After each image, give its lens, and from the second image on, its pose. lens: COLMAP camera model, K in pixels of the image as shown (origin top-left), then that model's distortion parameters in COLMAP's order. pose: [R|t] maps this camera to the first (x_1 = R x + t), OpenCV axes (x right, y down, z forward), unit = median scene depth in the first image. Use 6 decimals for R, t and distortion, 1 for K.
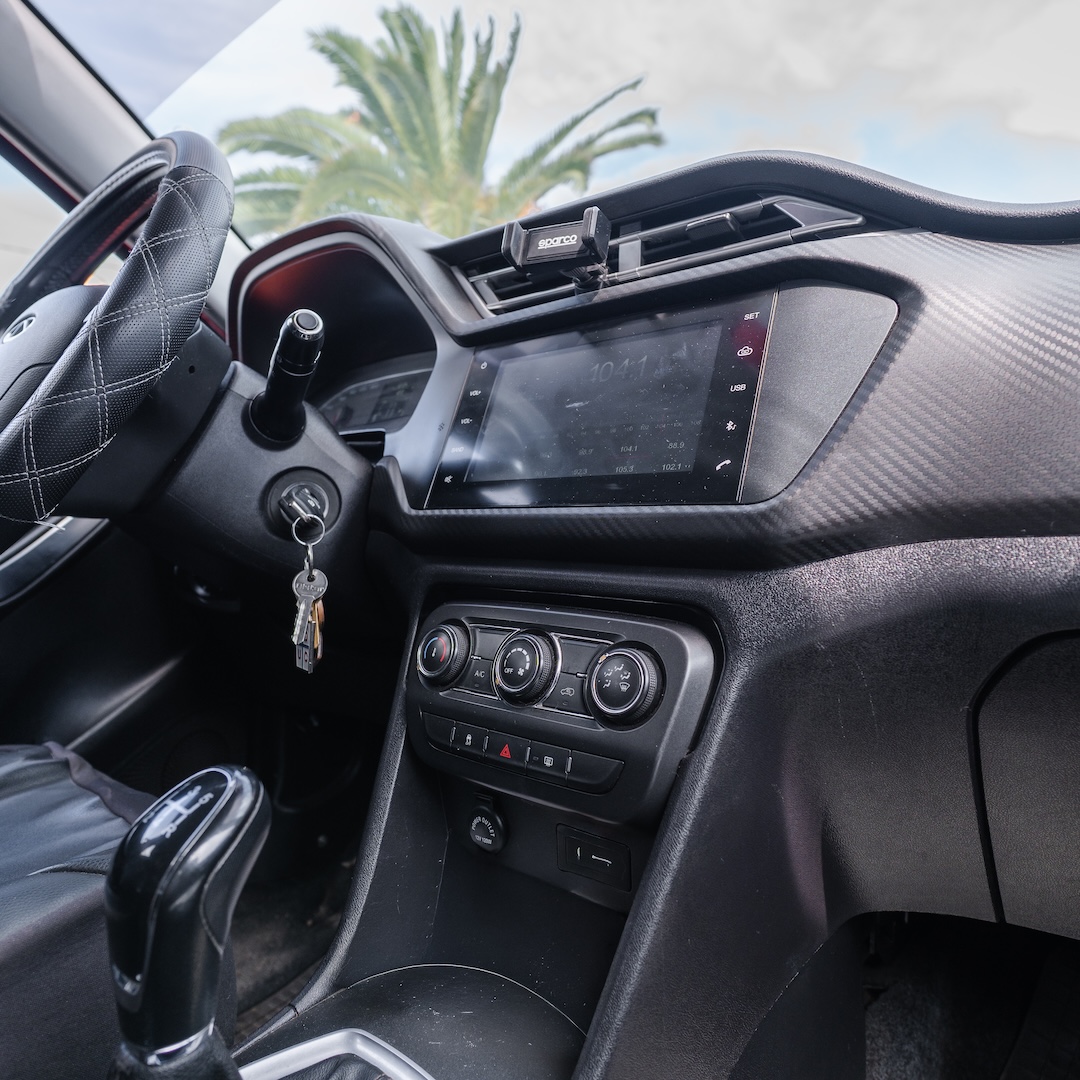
lens RADIAL K [[741.7, 0, 541.5], [0, 741.7, 493.3], [0, 0, 1]] dist [-0.003694, -0.030345]
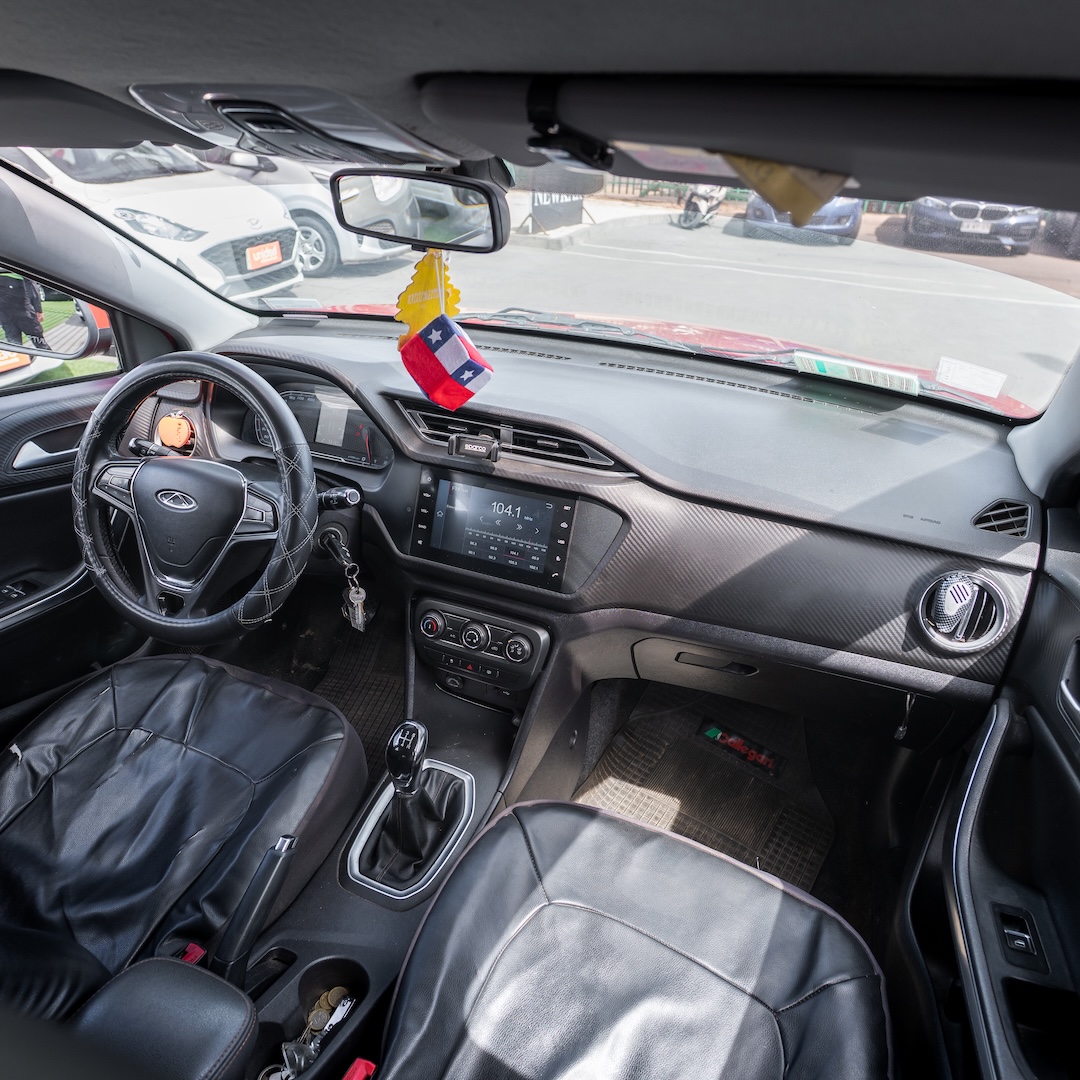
lens RADIAL K [[741.7, 0, 541.5], [0, 741.7, 493.3], [0, 0, 1]] dist [-0.003694, -0.030345]
pose [[0.946989, -0.120543, 0.297793, -0.516172], [-0.039958, 0.875546, 0.481480, -1.465472], [-0.318770, -0.467855, 0.824316, -0.954035]]
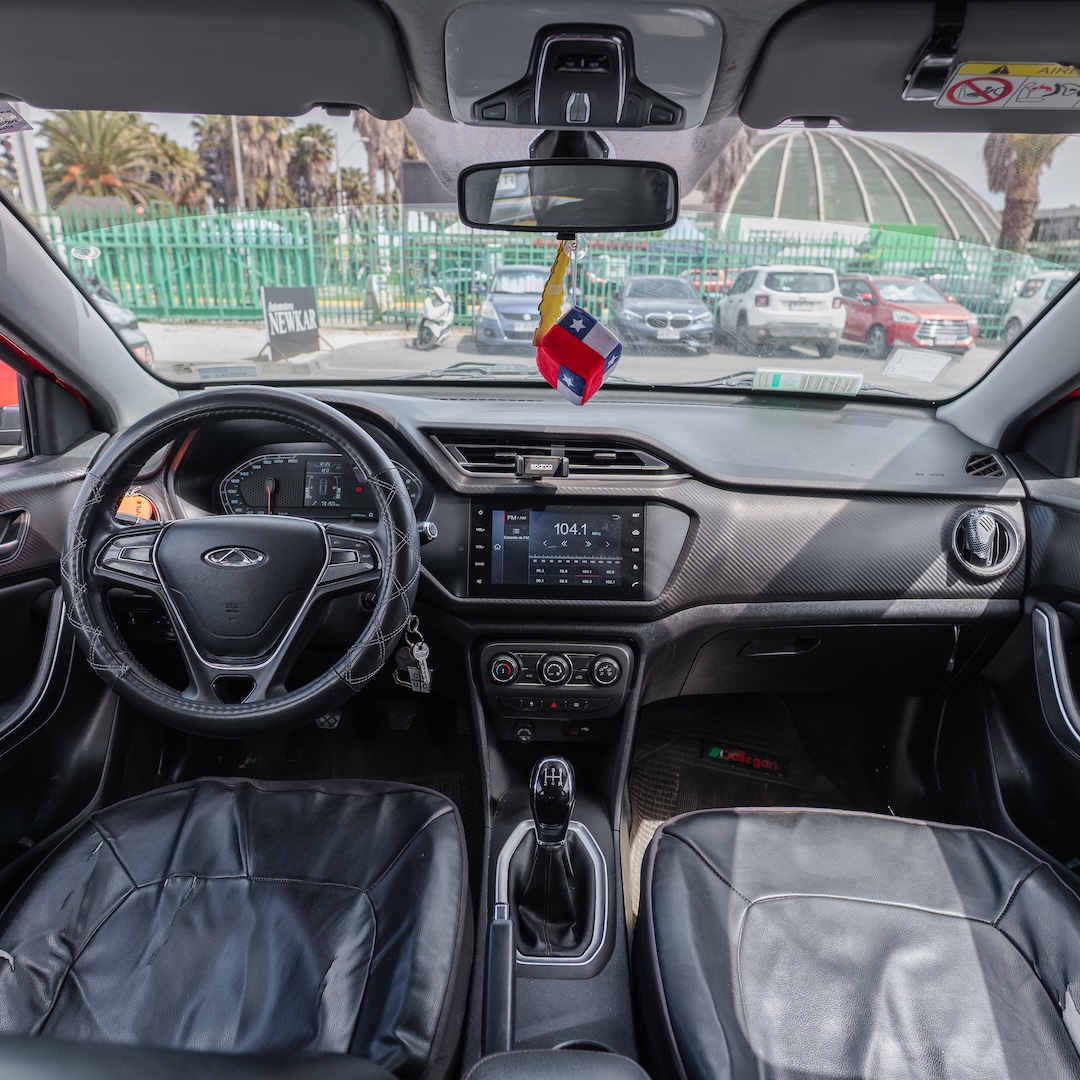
lens RADIAL K [[741.7, 0, 541.5], [0, 741.7, 493.3], [0, 0, 1]] dist [-0.003694, -0.030345]
pose [[0.762430, -0.173318, 0.623428, -1.482950], [-0.042475, 0.947978, 0.315491, -1.081992], [-0.645676, -0.267019, 0.715404, -0.529986]]
